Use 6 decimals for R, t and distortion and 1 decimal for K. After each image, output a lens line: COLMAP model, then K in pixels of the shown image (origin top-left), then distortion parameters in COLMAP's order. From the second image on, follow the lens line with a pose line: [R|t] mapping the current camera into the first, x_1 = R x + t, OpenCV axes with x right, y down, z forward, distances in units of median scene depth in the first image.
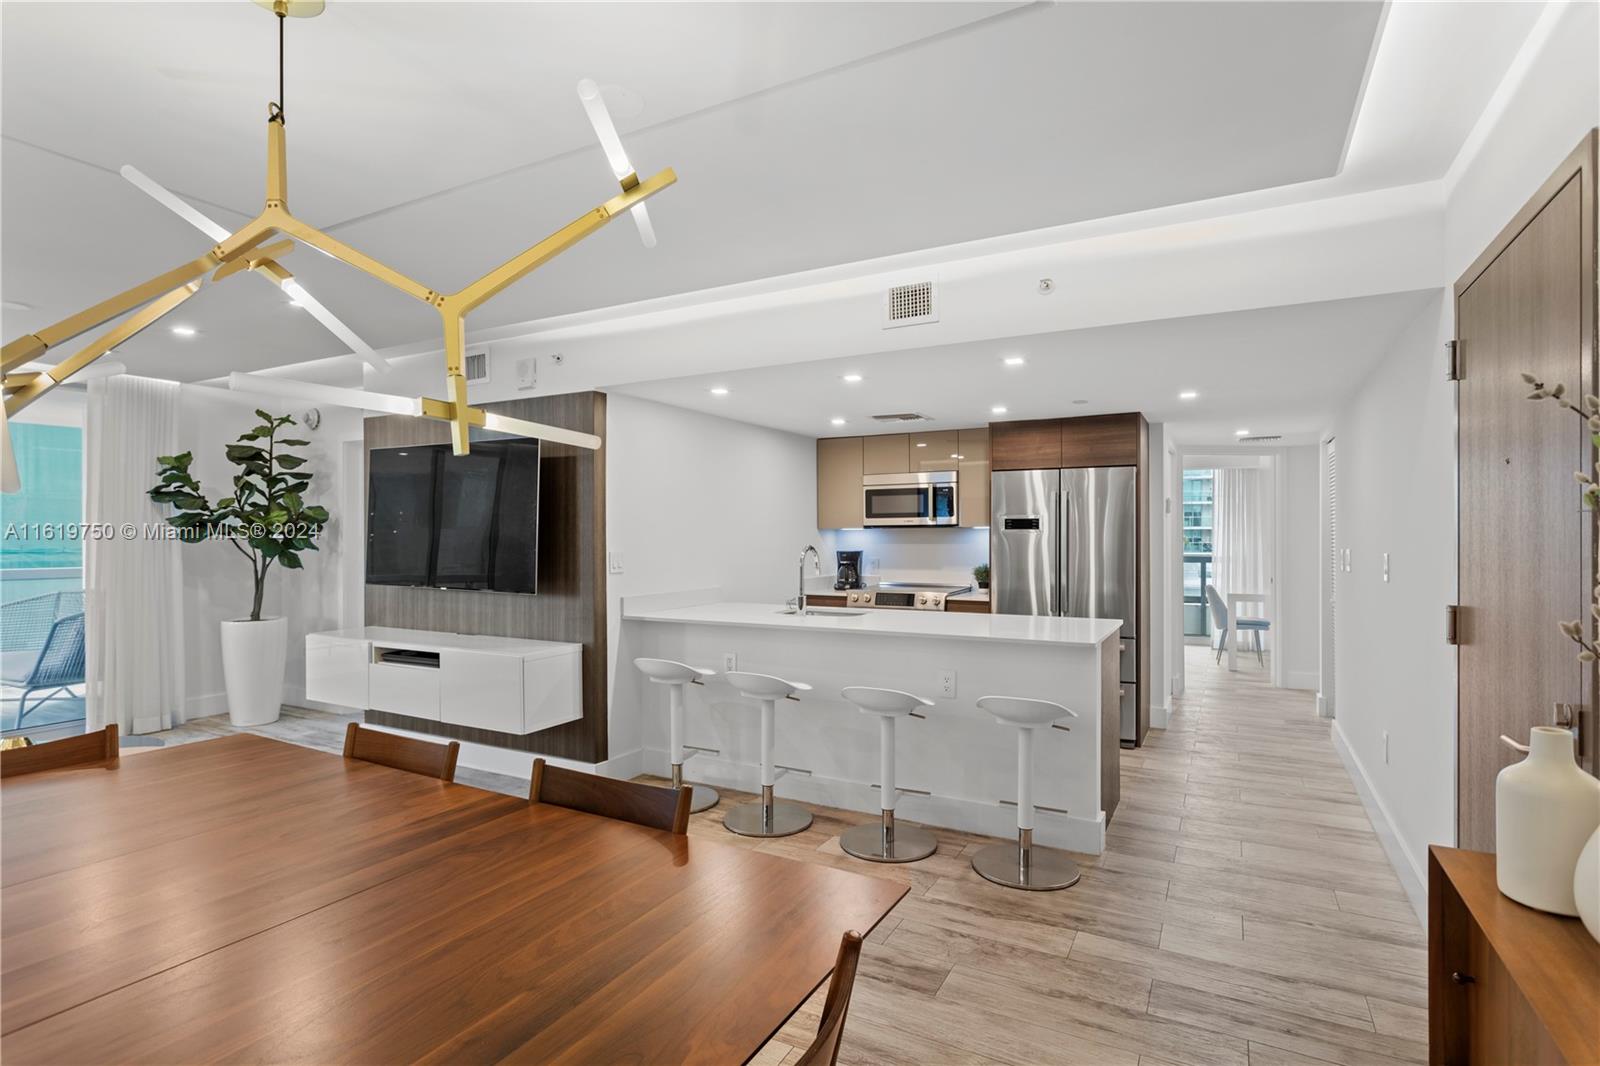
lens RADIAL K [[798.2, 0, 800.0], [0, 798.2, 533.0], [0, 0, 1]] dist [-0.001448, -0.000347]
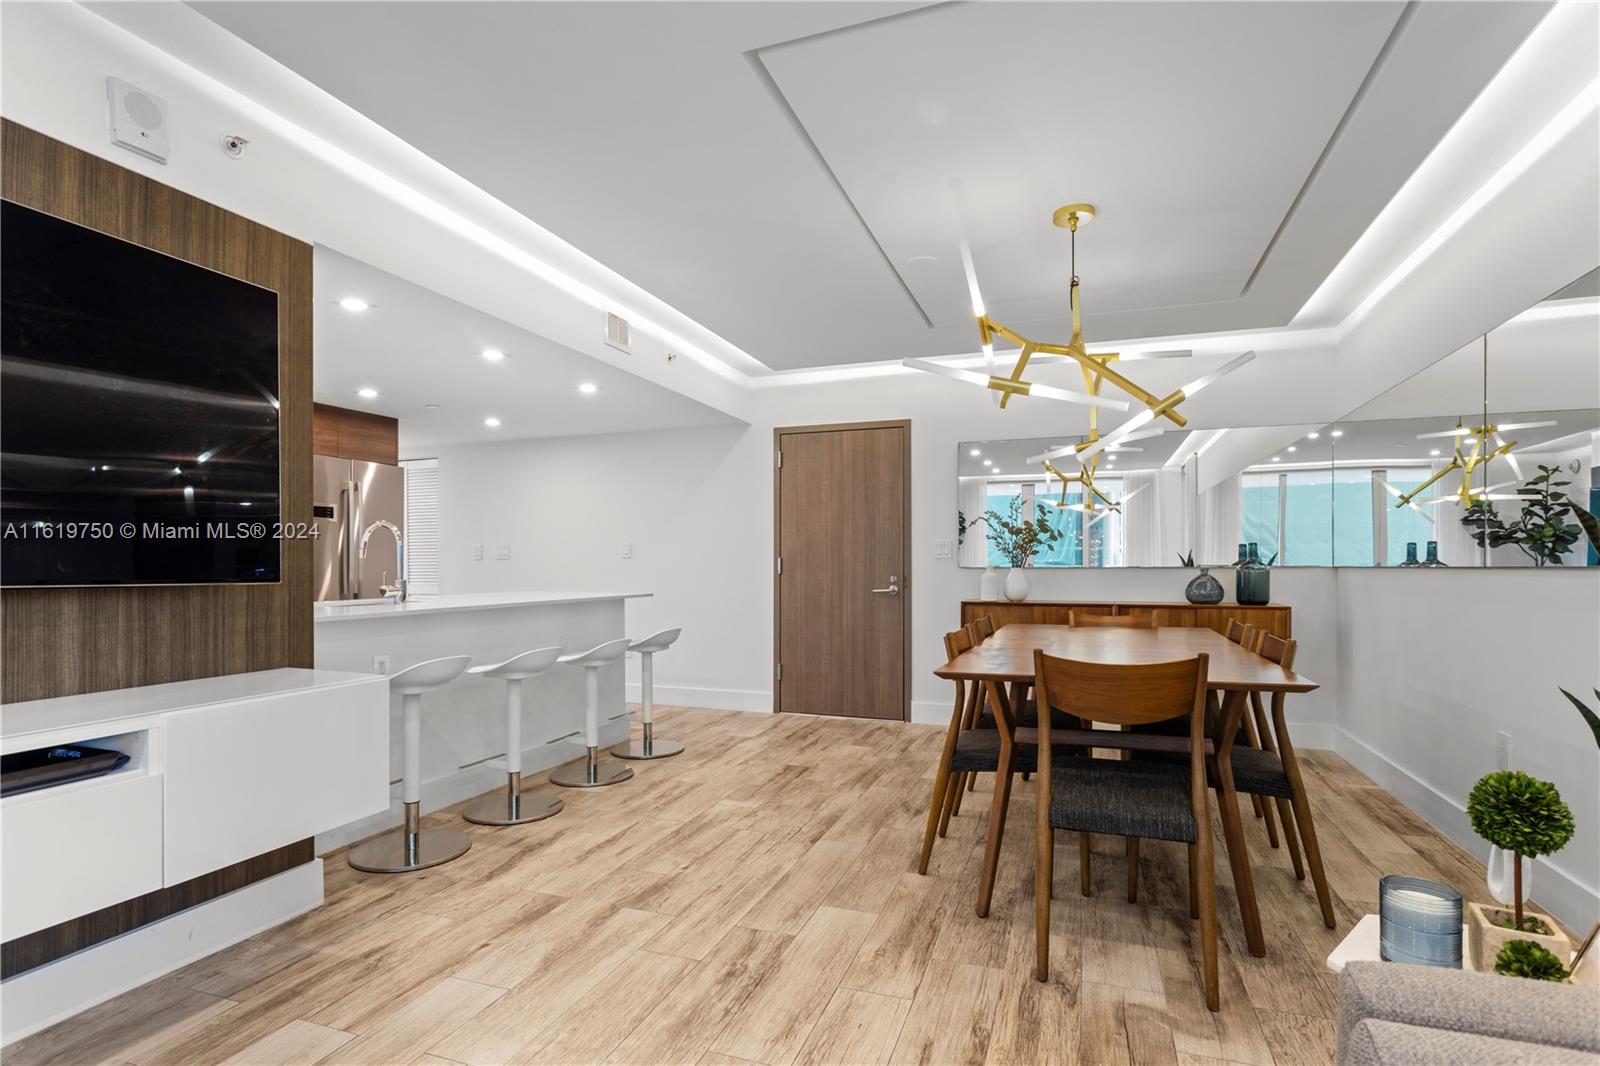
lens RADIAL K [[795.4, 0, 806.4], [0, 795.4, 561.8], [0, 0, 1]] dist [0.001721, -0.000121]
pose [[-0.152518, 0.004439, 0.988291, -1.458642], [-0.004399, 0.999977, -0.005170, 0.099748], [-0.988291, -0.005136, -0.152495, 1.140856]]
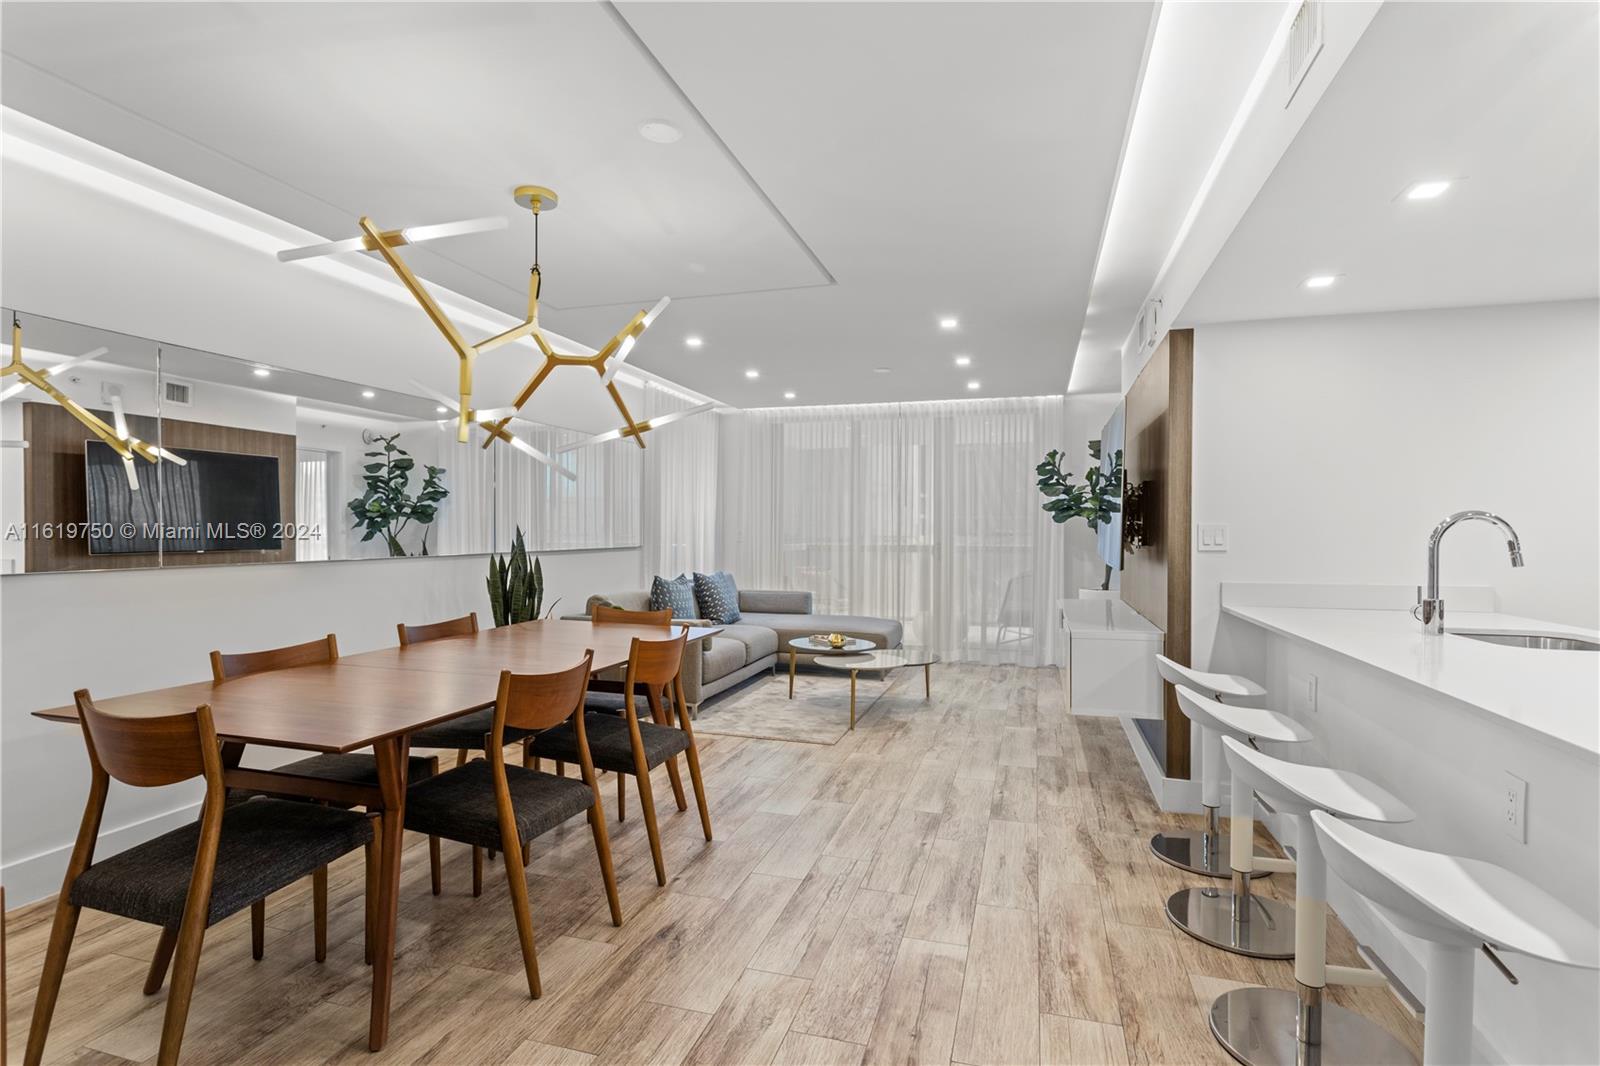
lens RADIAL K [[786.4, 0, 800.0], [0, 786.4, 533.0], [0, 0, 1]] dist [-0.001580, -0.000221]
pose [[0.199585, 0.003060, -0.979876, 0.741587], [0.001414, 0.999993, 0.003410, 0.046914], [0.979879, -0.002066, 0.199580, 0.725329]]
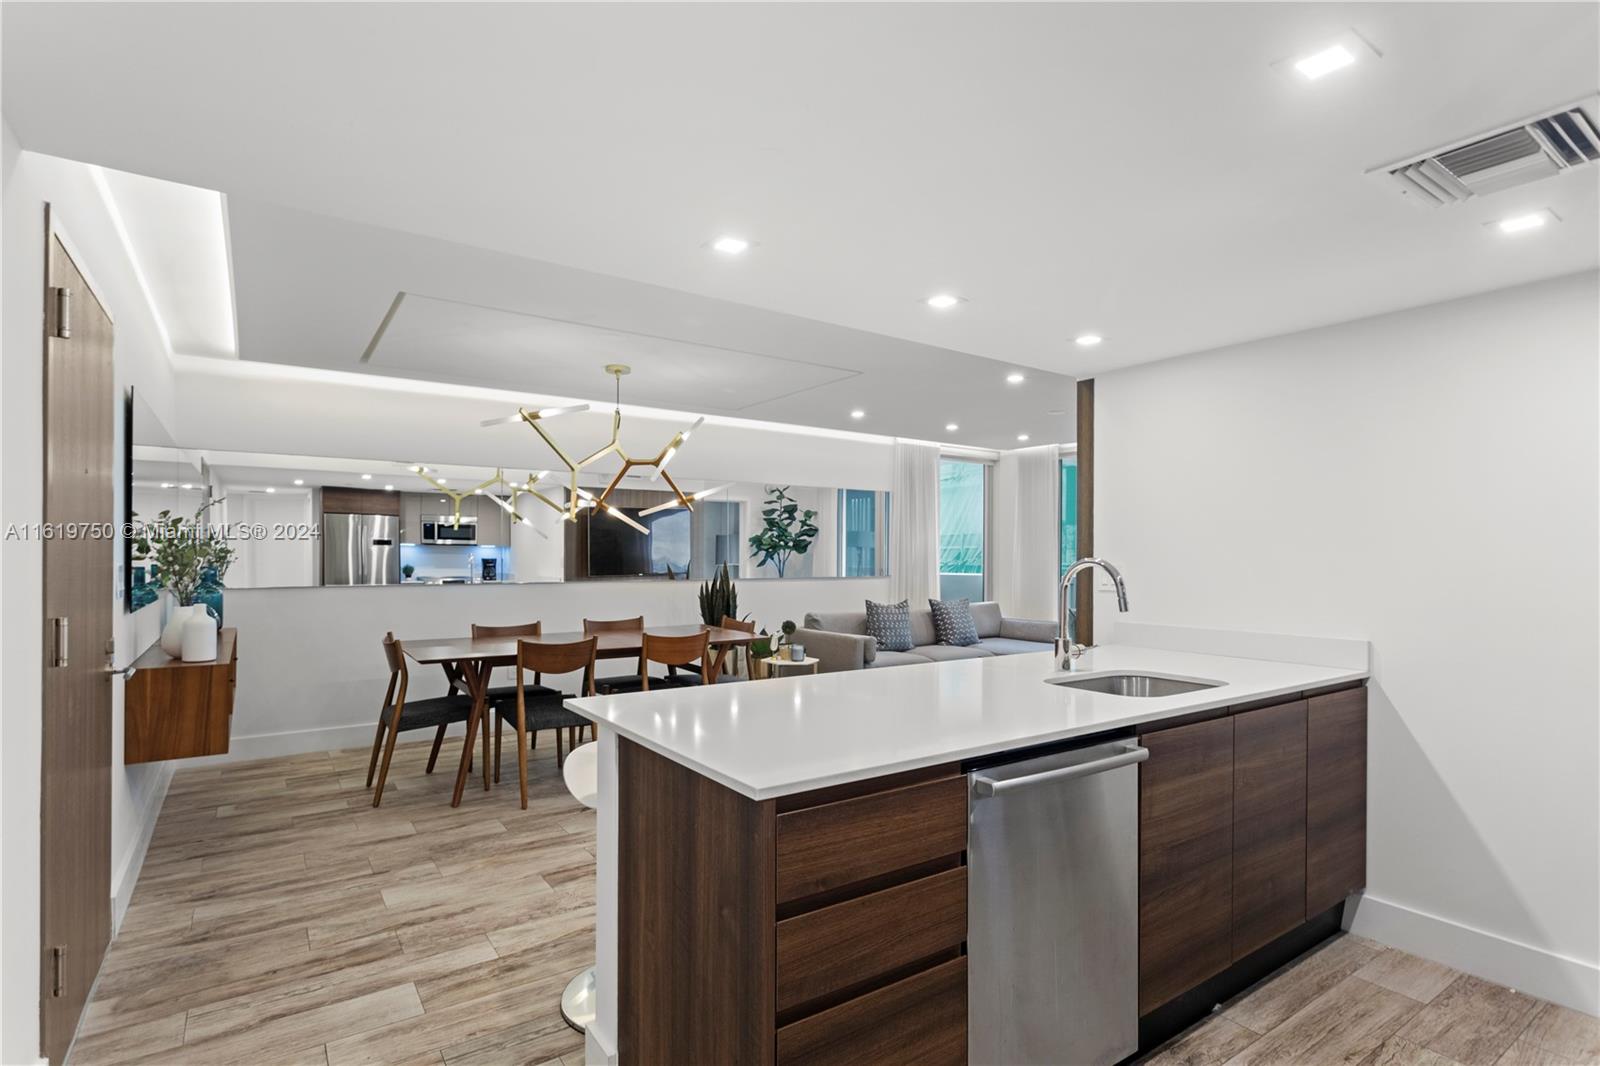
lens RADIAL K [[795.4, 0, 806.4], [0, 795.4, 561.8], [0, 0, 1]] dist [0.001721, -0.000121]
pose [[-0.450267, 0.008874, -0.892850, 1.048727], [0.001001, 0.999955, 0.009433, 0.019068], [0.892893, 0.003354, -0.450256, 1.790559]]
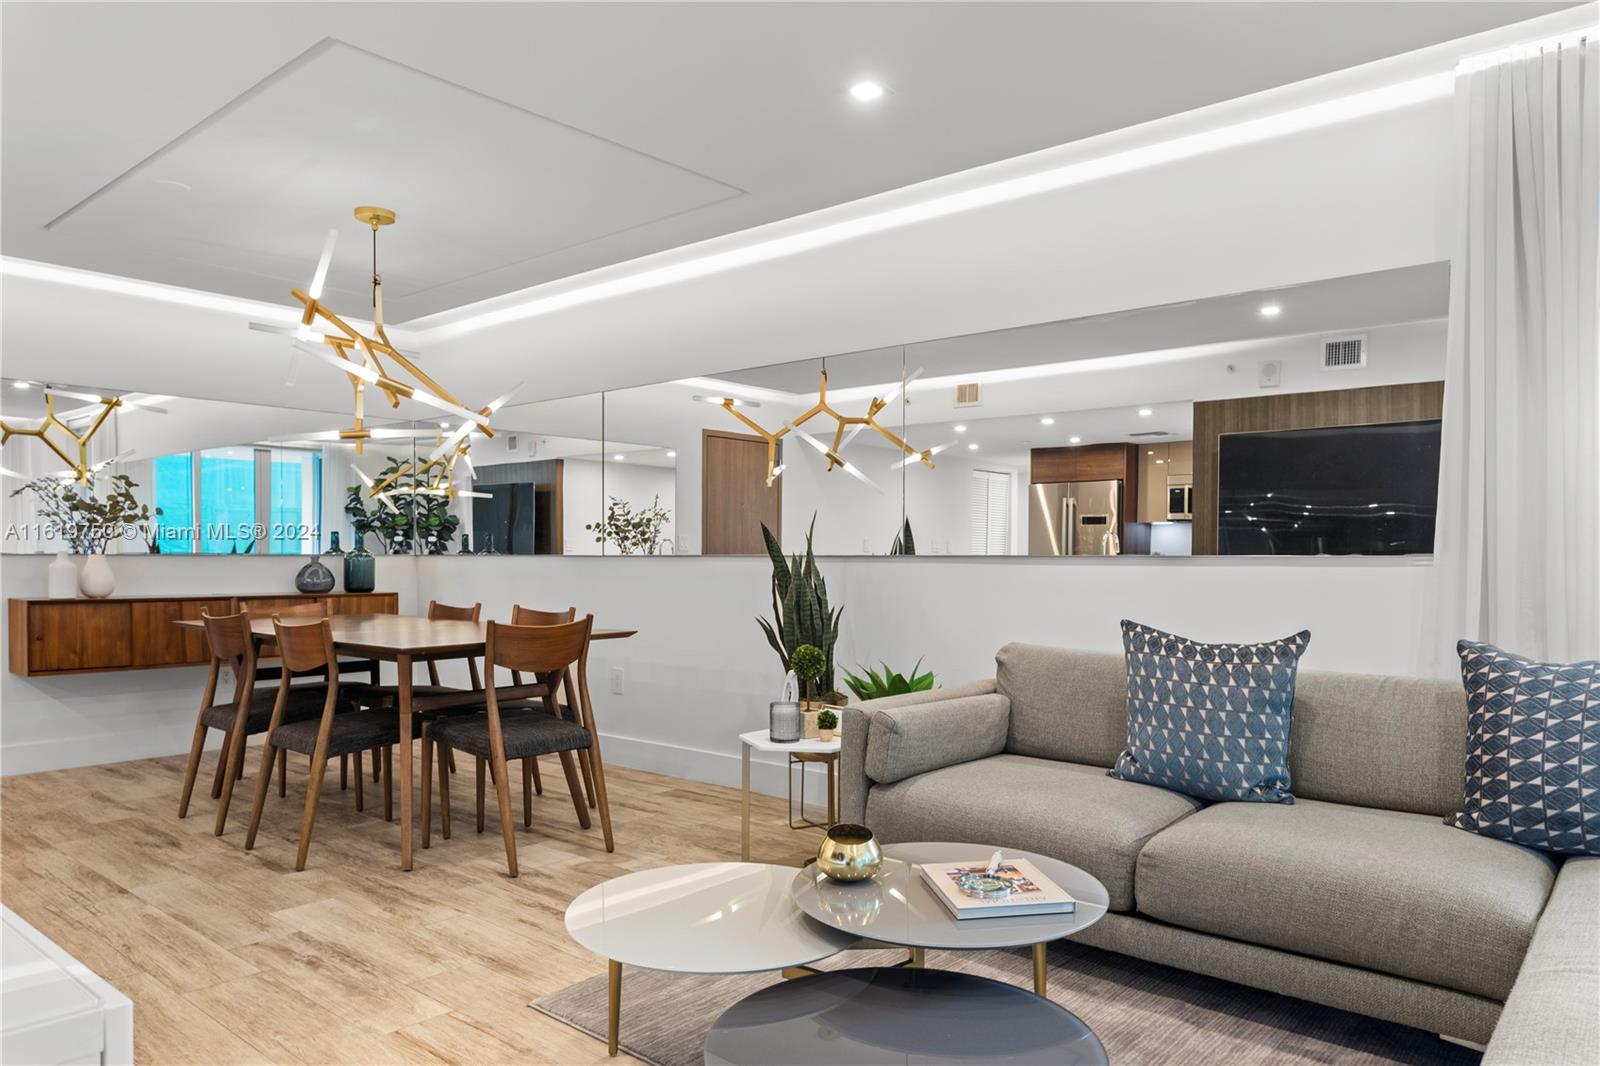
lens RADIAL K [[1069.0, 0, 808.2], [0, 1069.0, 583.3], [0, 0, 1]] dist [-0.001097, 0.002114]
pose [[-0.977186, -0.010055, 0.212146, -1.363562], [-0.005625, 0.999754, 0.021476, 0.104759], [-0.212310, 0.019793, -0.977002, 2.026314]]
